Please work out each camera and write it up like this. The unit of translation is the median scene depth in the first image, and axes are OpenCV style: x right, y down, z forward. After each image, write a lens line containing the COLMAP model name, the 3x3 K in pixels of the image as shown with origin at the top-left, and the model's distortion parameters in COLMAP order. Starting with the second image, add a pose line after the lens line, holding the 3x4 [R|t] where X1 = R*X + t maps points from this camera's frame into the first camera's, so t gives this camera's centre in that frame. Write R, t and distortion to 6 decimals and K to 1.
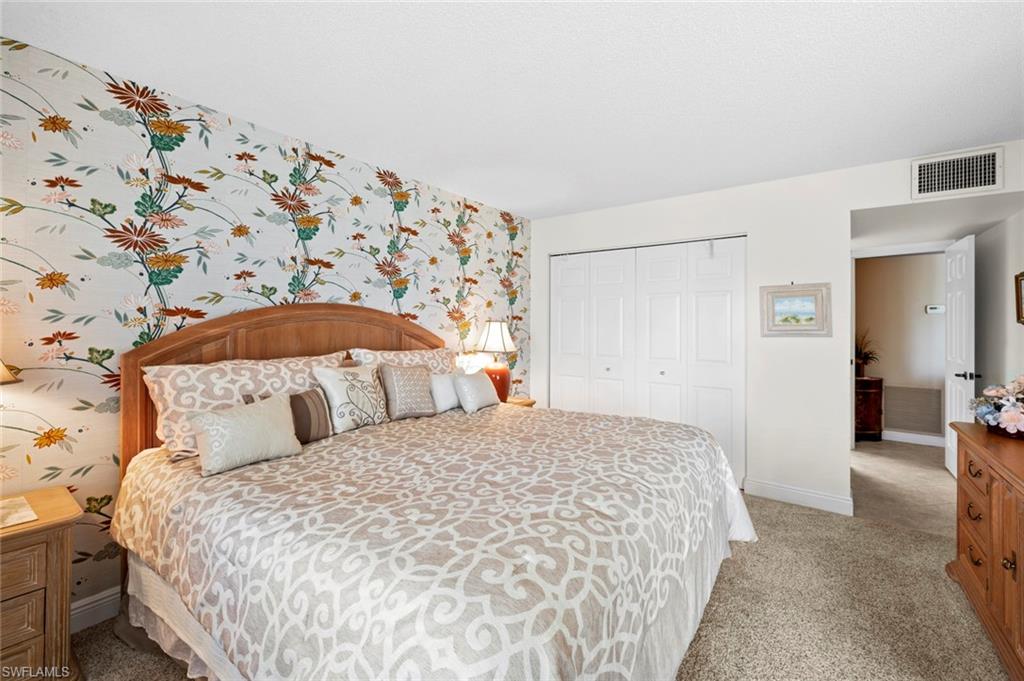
lens RADIAL K [[435.4, 0, 518.5], [0, 435.4, 326.5], [0, 0, 1]] dist [-0.003549, -0.000469]
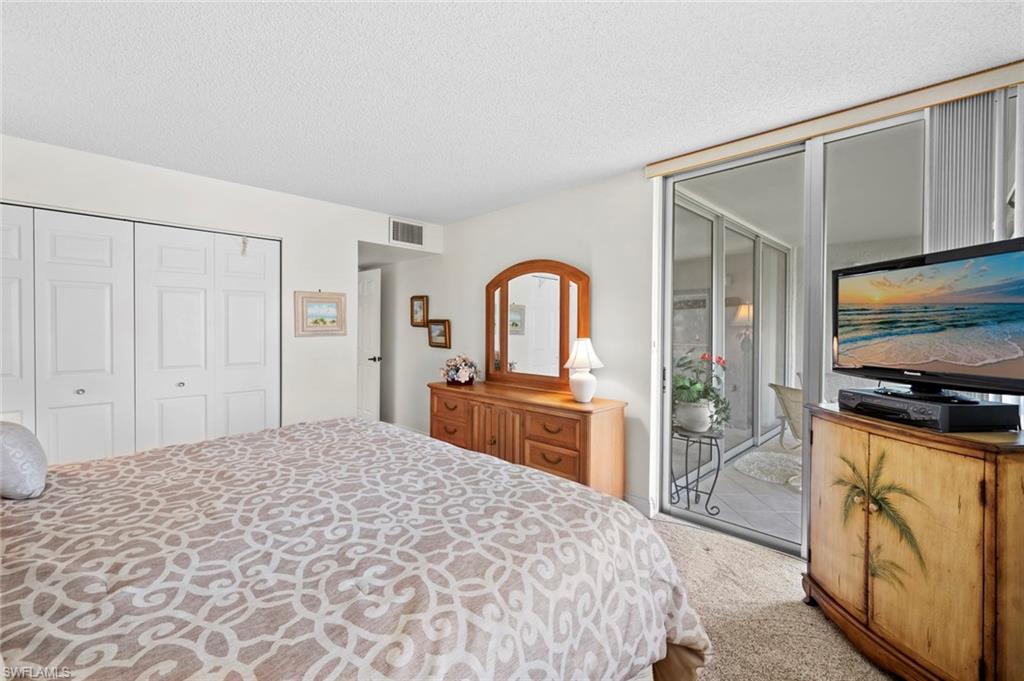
lens RADIAL K [[427.4, 0, 512.0], [0, 427.4, 340.5], [0, 0, 1]] dist [-0.001129, -0.000443]
pose [[0.150657, -0.029646, 0.988141, -0.996315], [-0.004936, 0.999515, 0.030740, -0.006222], [-0.988574, -0.009508, 0.150438, 0.688092]]
